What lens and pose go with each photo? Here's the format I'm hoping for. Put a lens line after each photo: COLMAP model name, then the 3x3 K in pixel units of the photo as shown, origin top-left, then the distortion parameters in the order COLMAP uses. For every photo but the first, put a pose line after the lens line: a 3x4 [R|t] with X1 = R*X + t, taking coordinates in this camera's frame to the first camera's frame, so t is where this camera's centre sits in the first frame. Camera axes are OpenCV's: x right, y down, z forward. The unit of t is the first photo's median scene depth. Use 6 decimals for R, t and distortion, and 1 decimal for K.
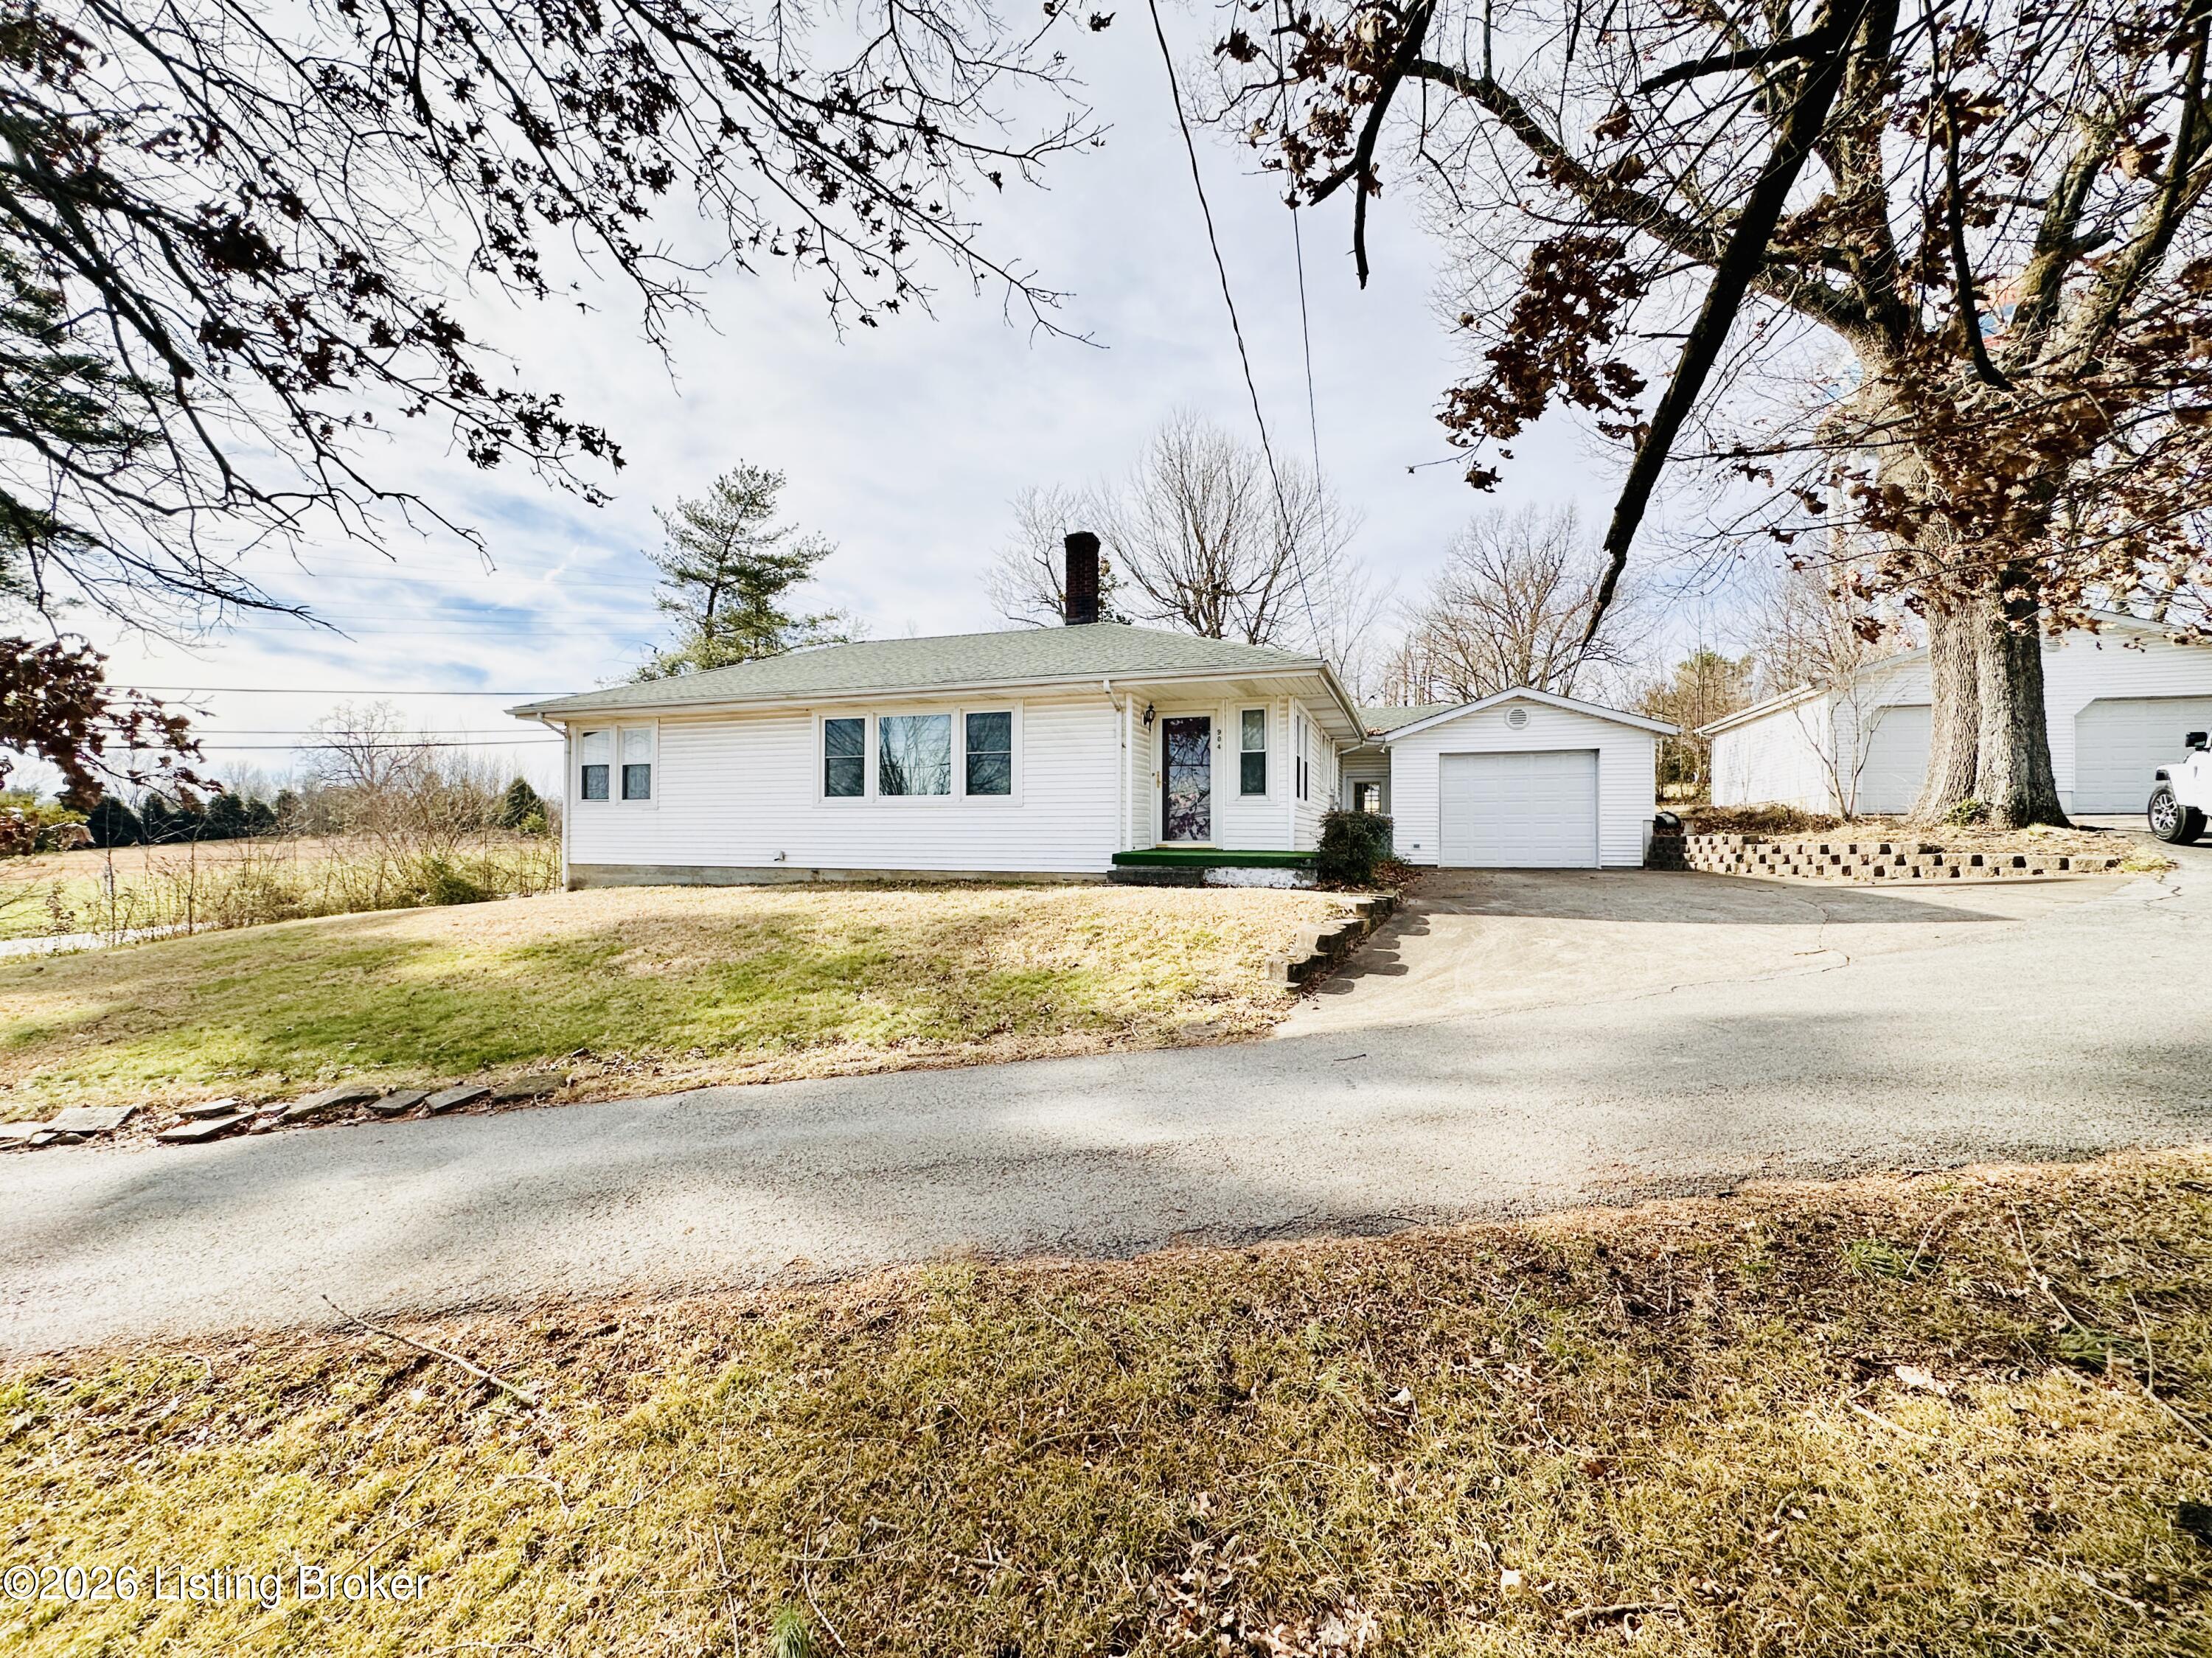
lens RADIAL K [[884.4, 0, 1110.0], [0, 884.4, 824.3], [0, 0, 1]] dist [0.000953, 0.000141]
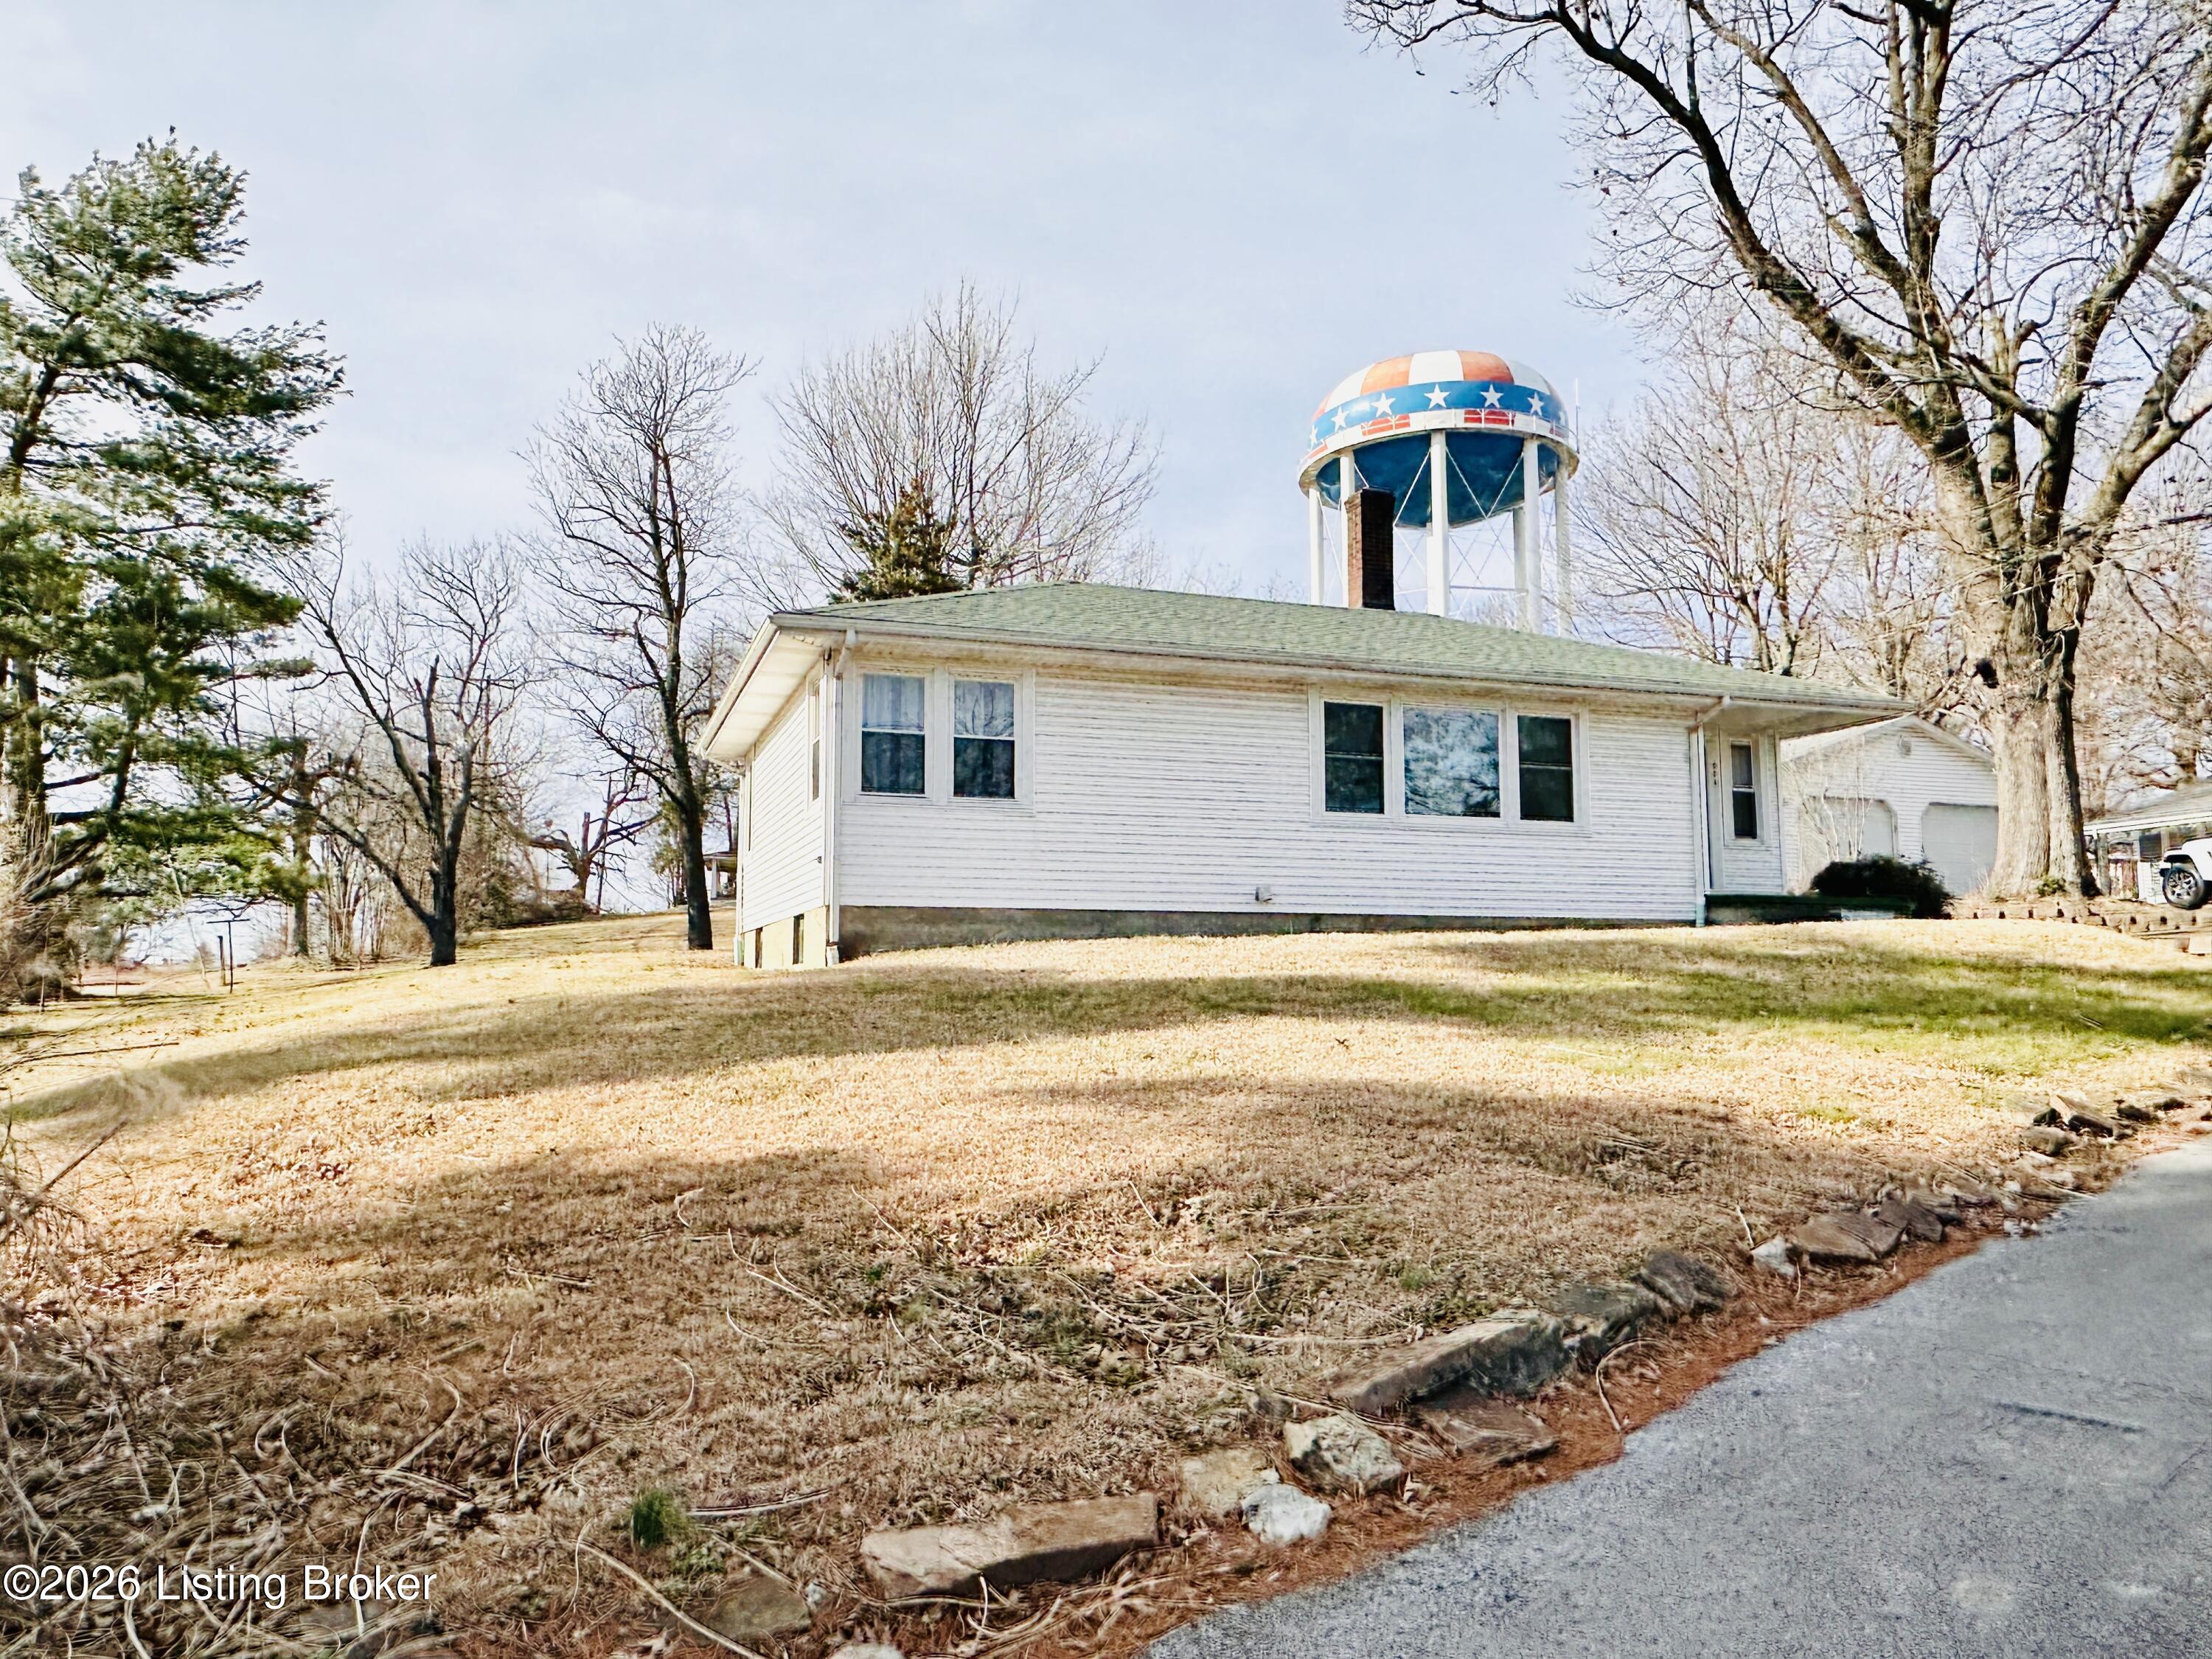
lens RADIAL K [[1550.9, 0, 1099.3], [0, 1550.9, 830.7], [0, 0, 1]] dist [-0.002495, 0.001130]
pose [[0.810751, 0.056723, 0.582636, -1.266417], [-0.010720, 0.996566, -0.082104, 0.095627], [-0.585293, 0.060320, 0.808575, 0.085134]]
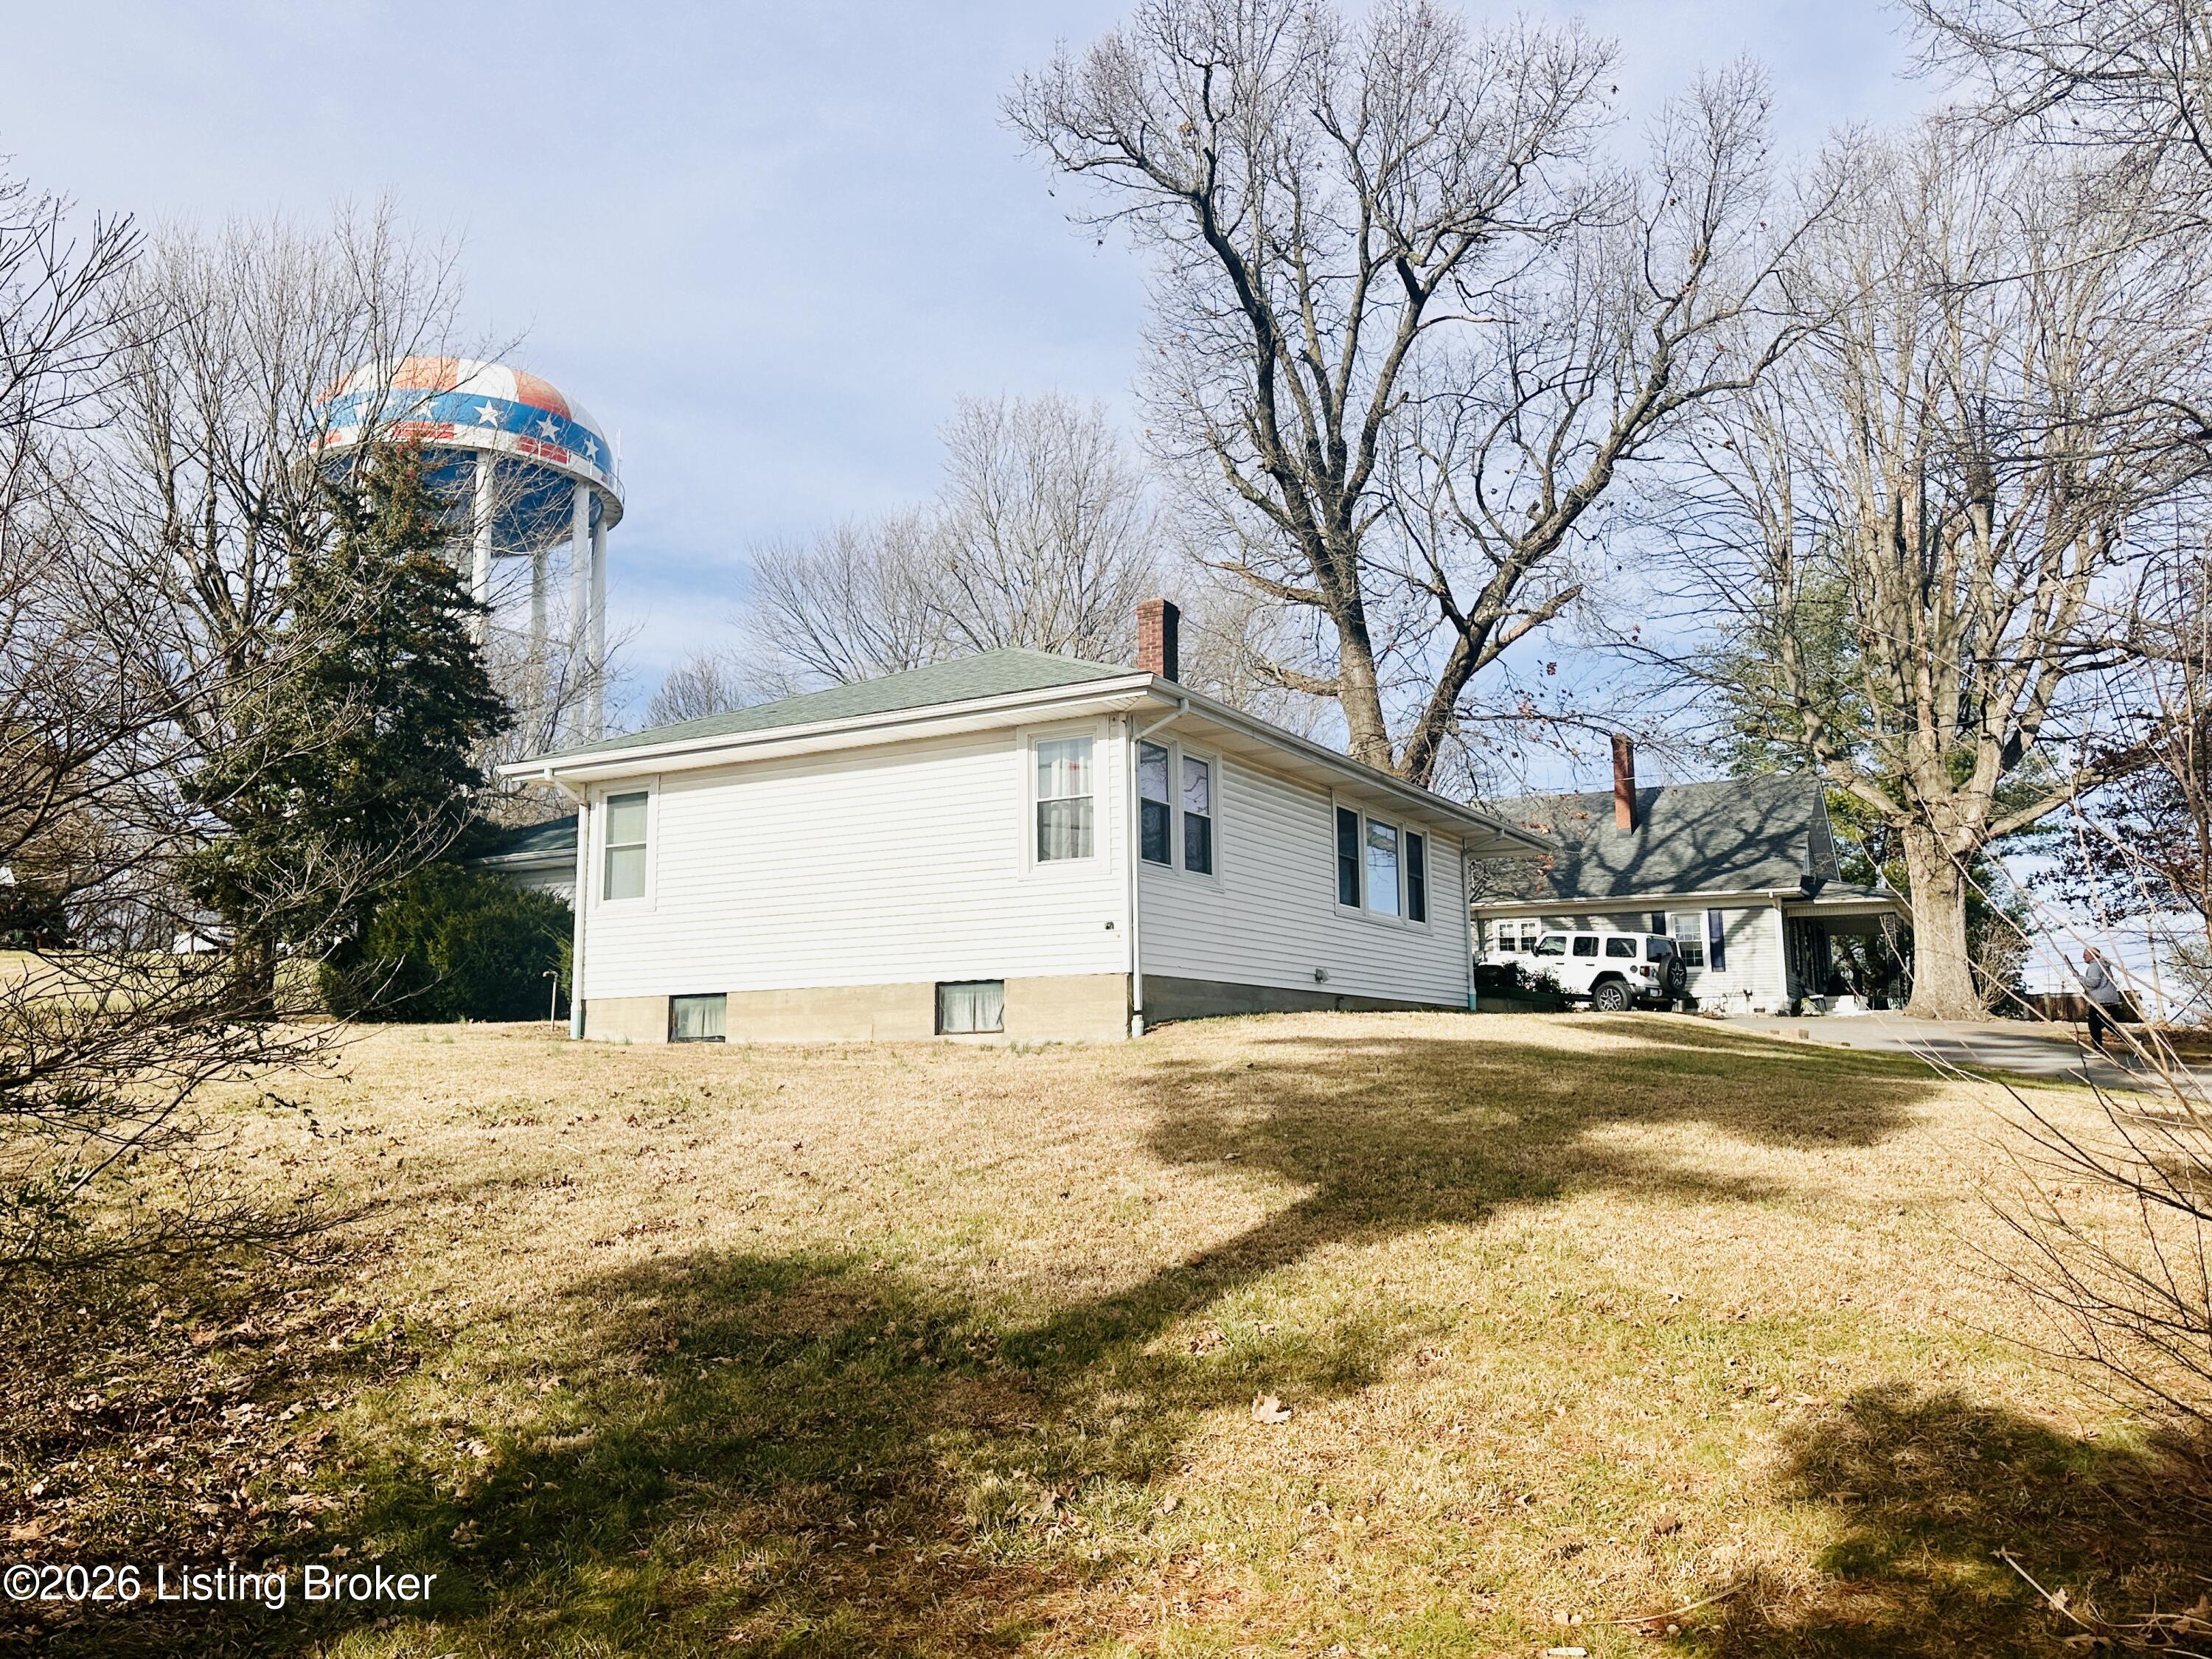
lens RADIAL K [[1677.0, 0, 1093.4], [0, 1677.0, 835.6], [0, 0, 1]] dist [0.144919, -0.276828]
pose [[0.232089, 0.132666, 0.963605, -1.893227], [-0.012684, 0.990984, -0.133381, 0.120020], [-0.972612, 0.018734, 0.231680, 0.819811]]
